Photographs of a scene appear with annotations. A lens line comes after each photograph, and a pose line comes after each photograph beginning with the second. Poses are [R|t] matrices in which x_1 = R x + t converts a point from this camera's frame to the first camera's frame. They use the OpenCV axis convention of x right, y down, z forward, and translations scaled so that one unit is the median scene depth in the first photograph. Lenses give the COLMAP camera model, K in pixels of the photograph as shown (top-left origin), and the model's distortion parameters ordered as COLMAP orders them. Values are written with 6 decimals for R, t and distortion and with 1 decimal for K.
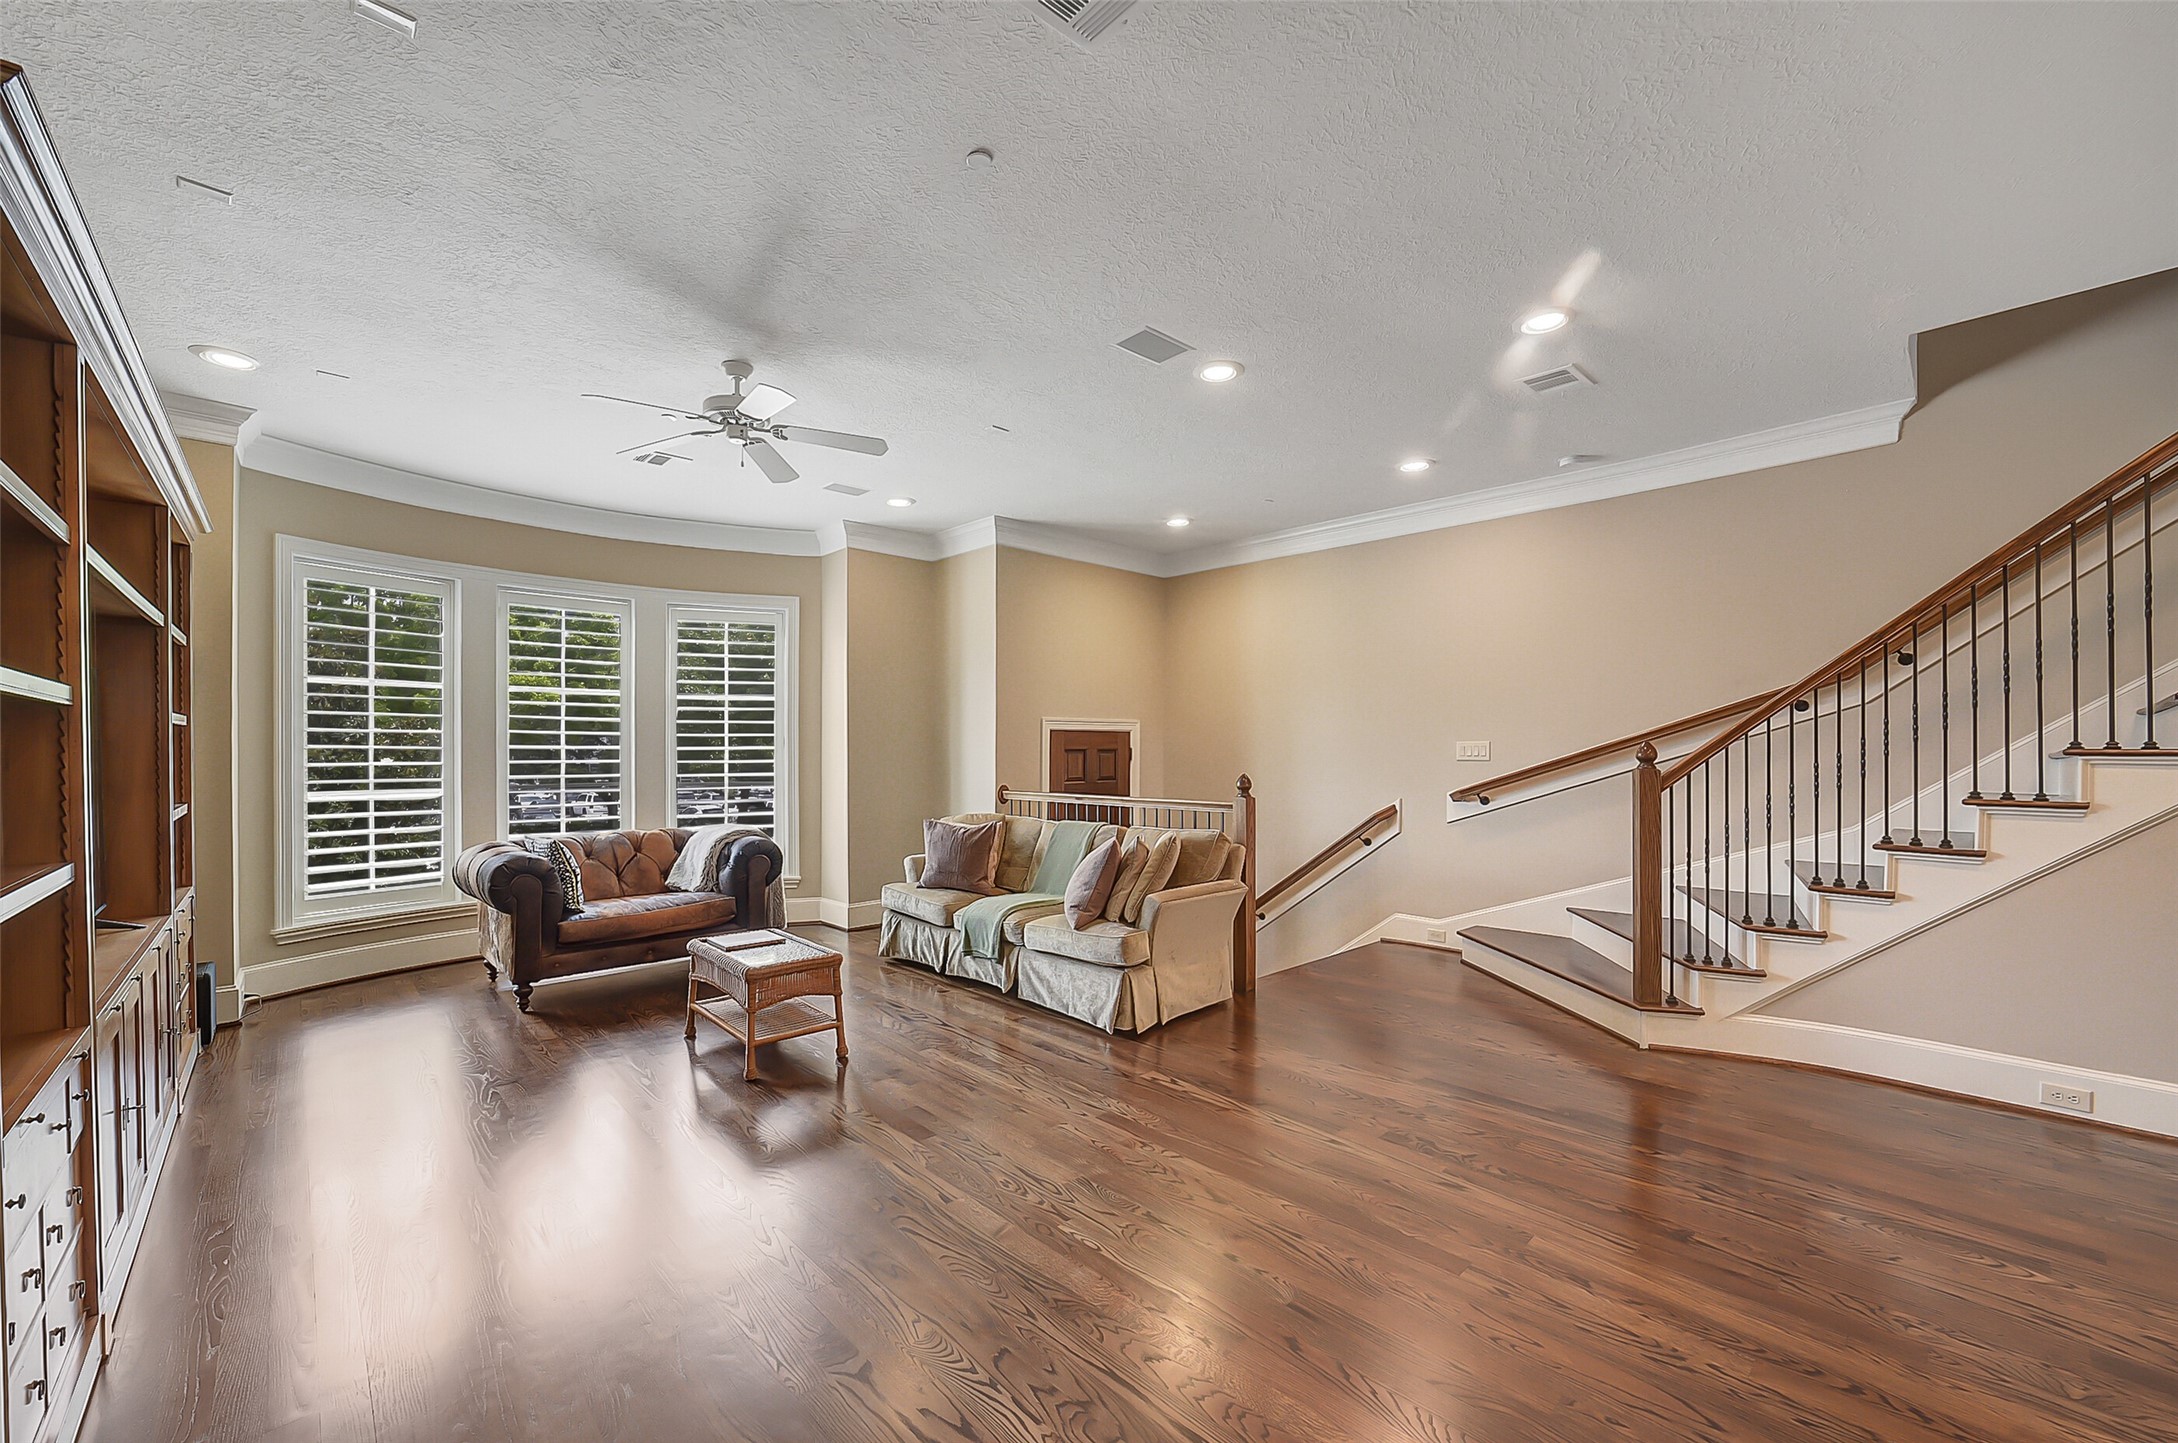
lens RADIAL K [[861.0, 0, 1087.1], [0, 861.0, 746.9], [0, 0, 1]] dist [-0.000553, -0.000079]
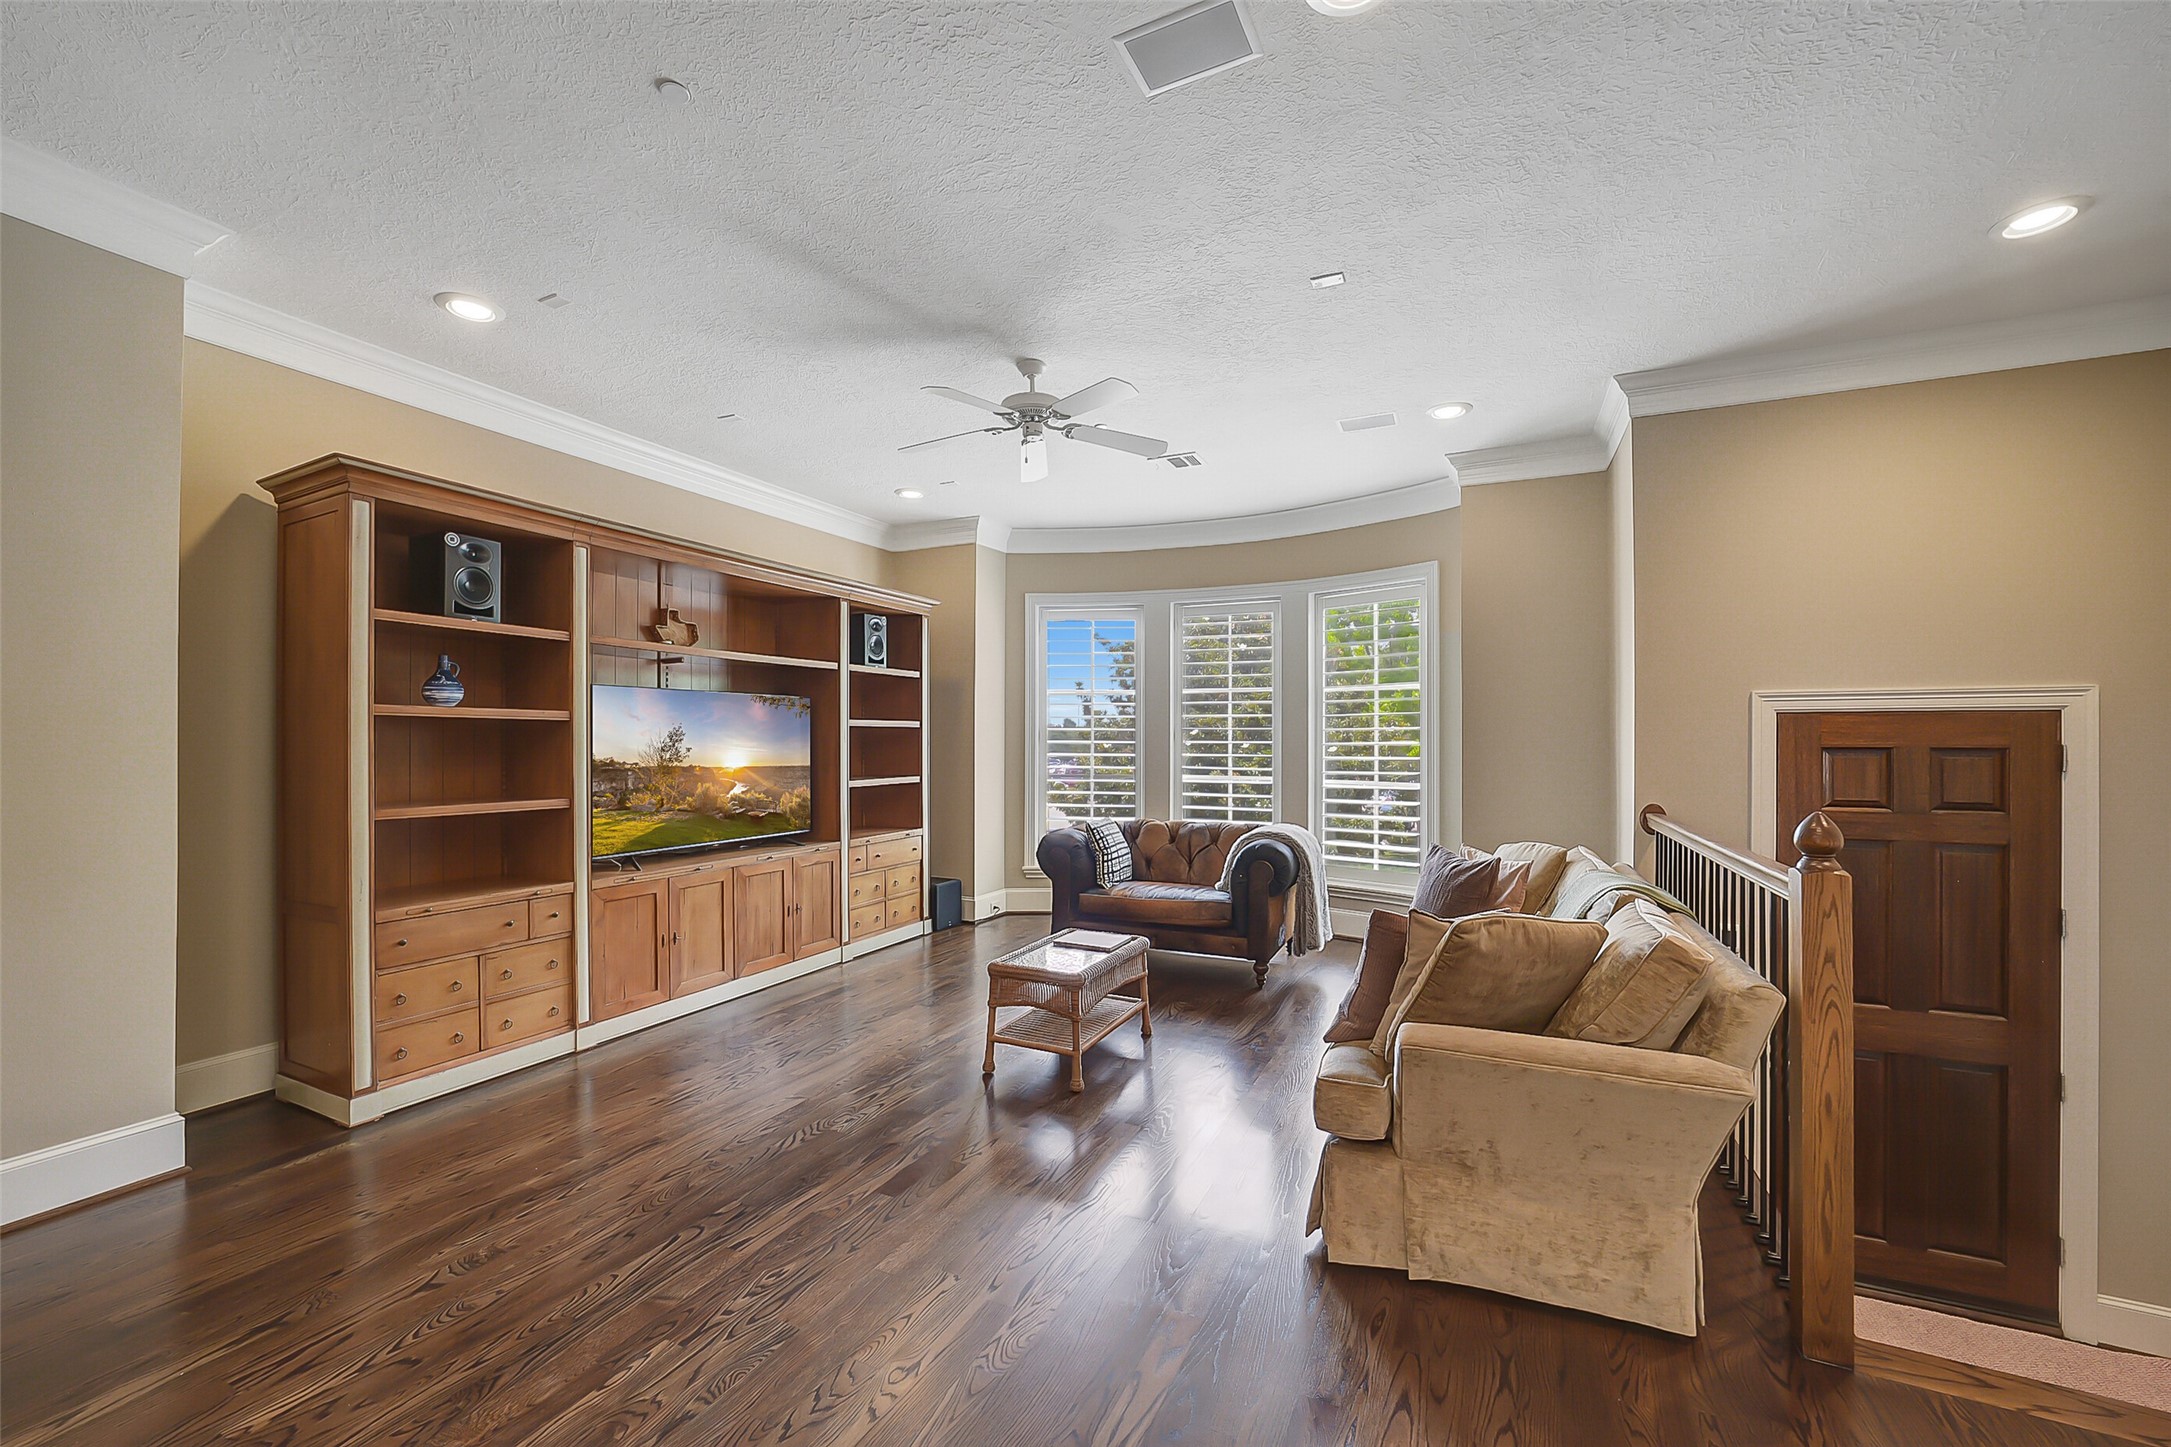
lens RADIAL K [[880.1, 0, 1085.5], [0, 880.1, 723.5], [0, 0, 1]] dist [-0.010788, 0.000166]
pose [[0.351232, -0.020234, -0.936070, 0.333202], [-0.004394, 0.999720, -0.023258, 0.002300], [0.936278, 0.012282, 0.351045, 0.406470]]
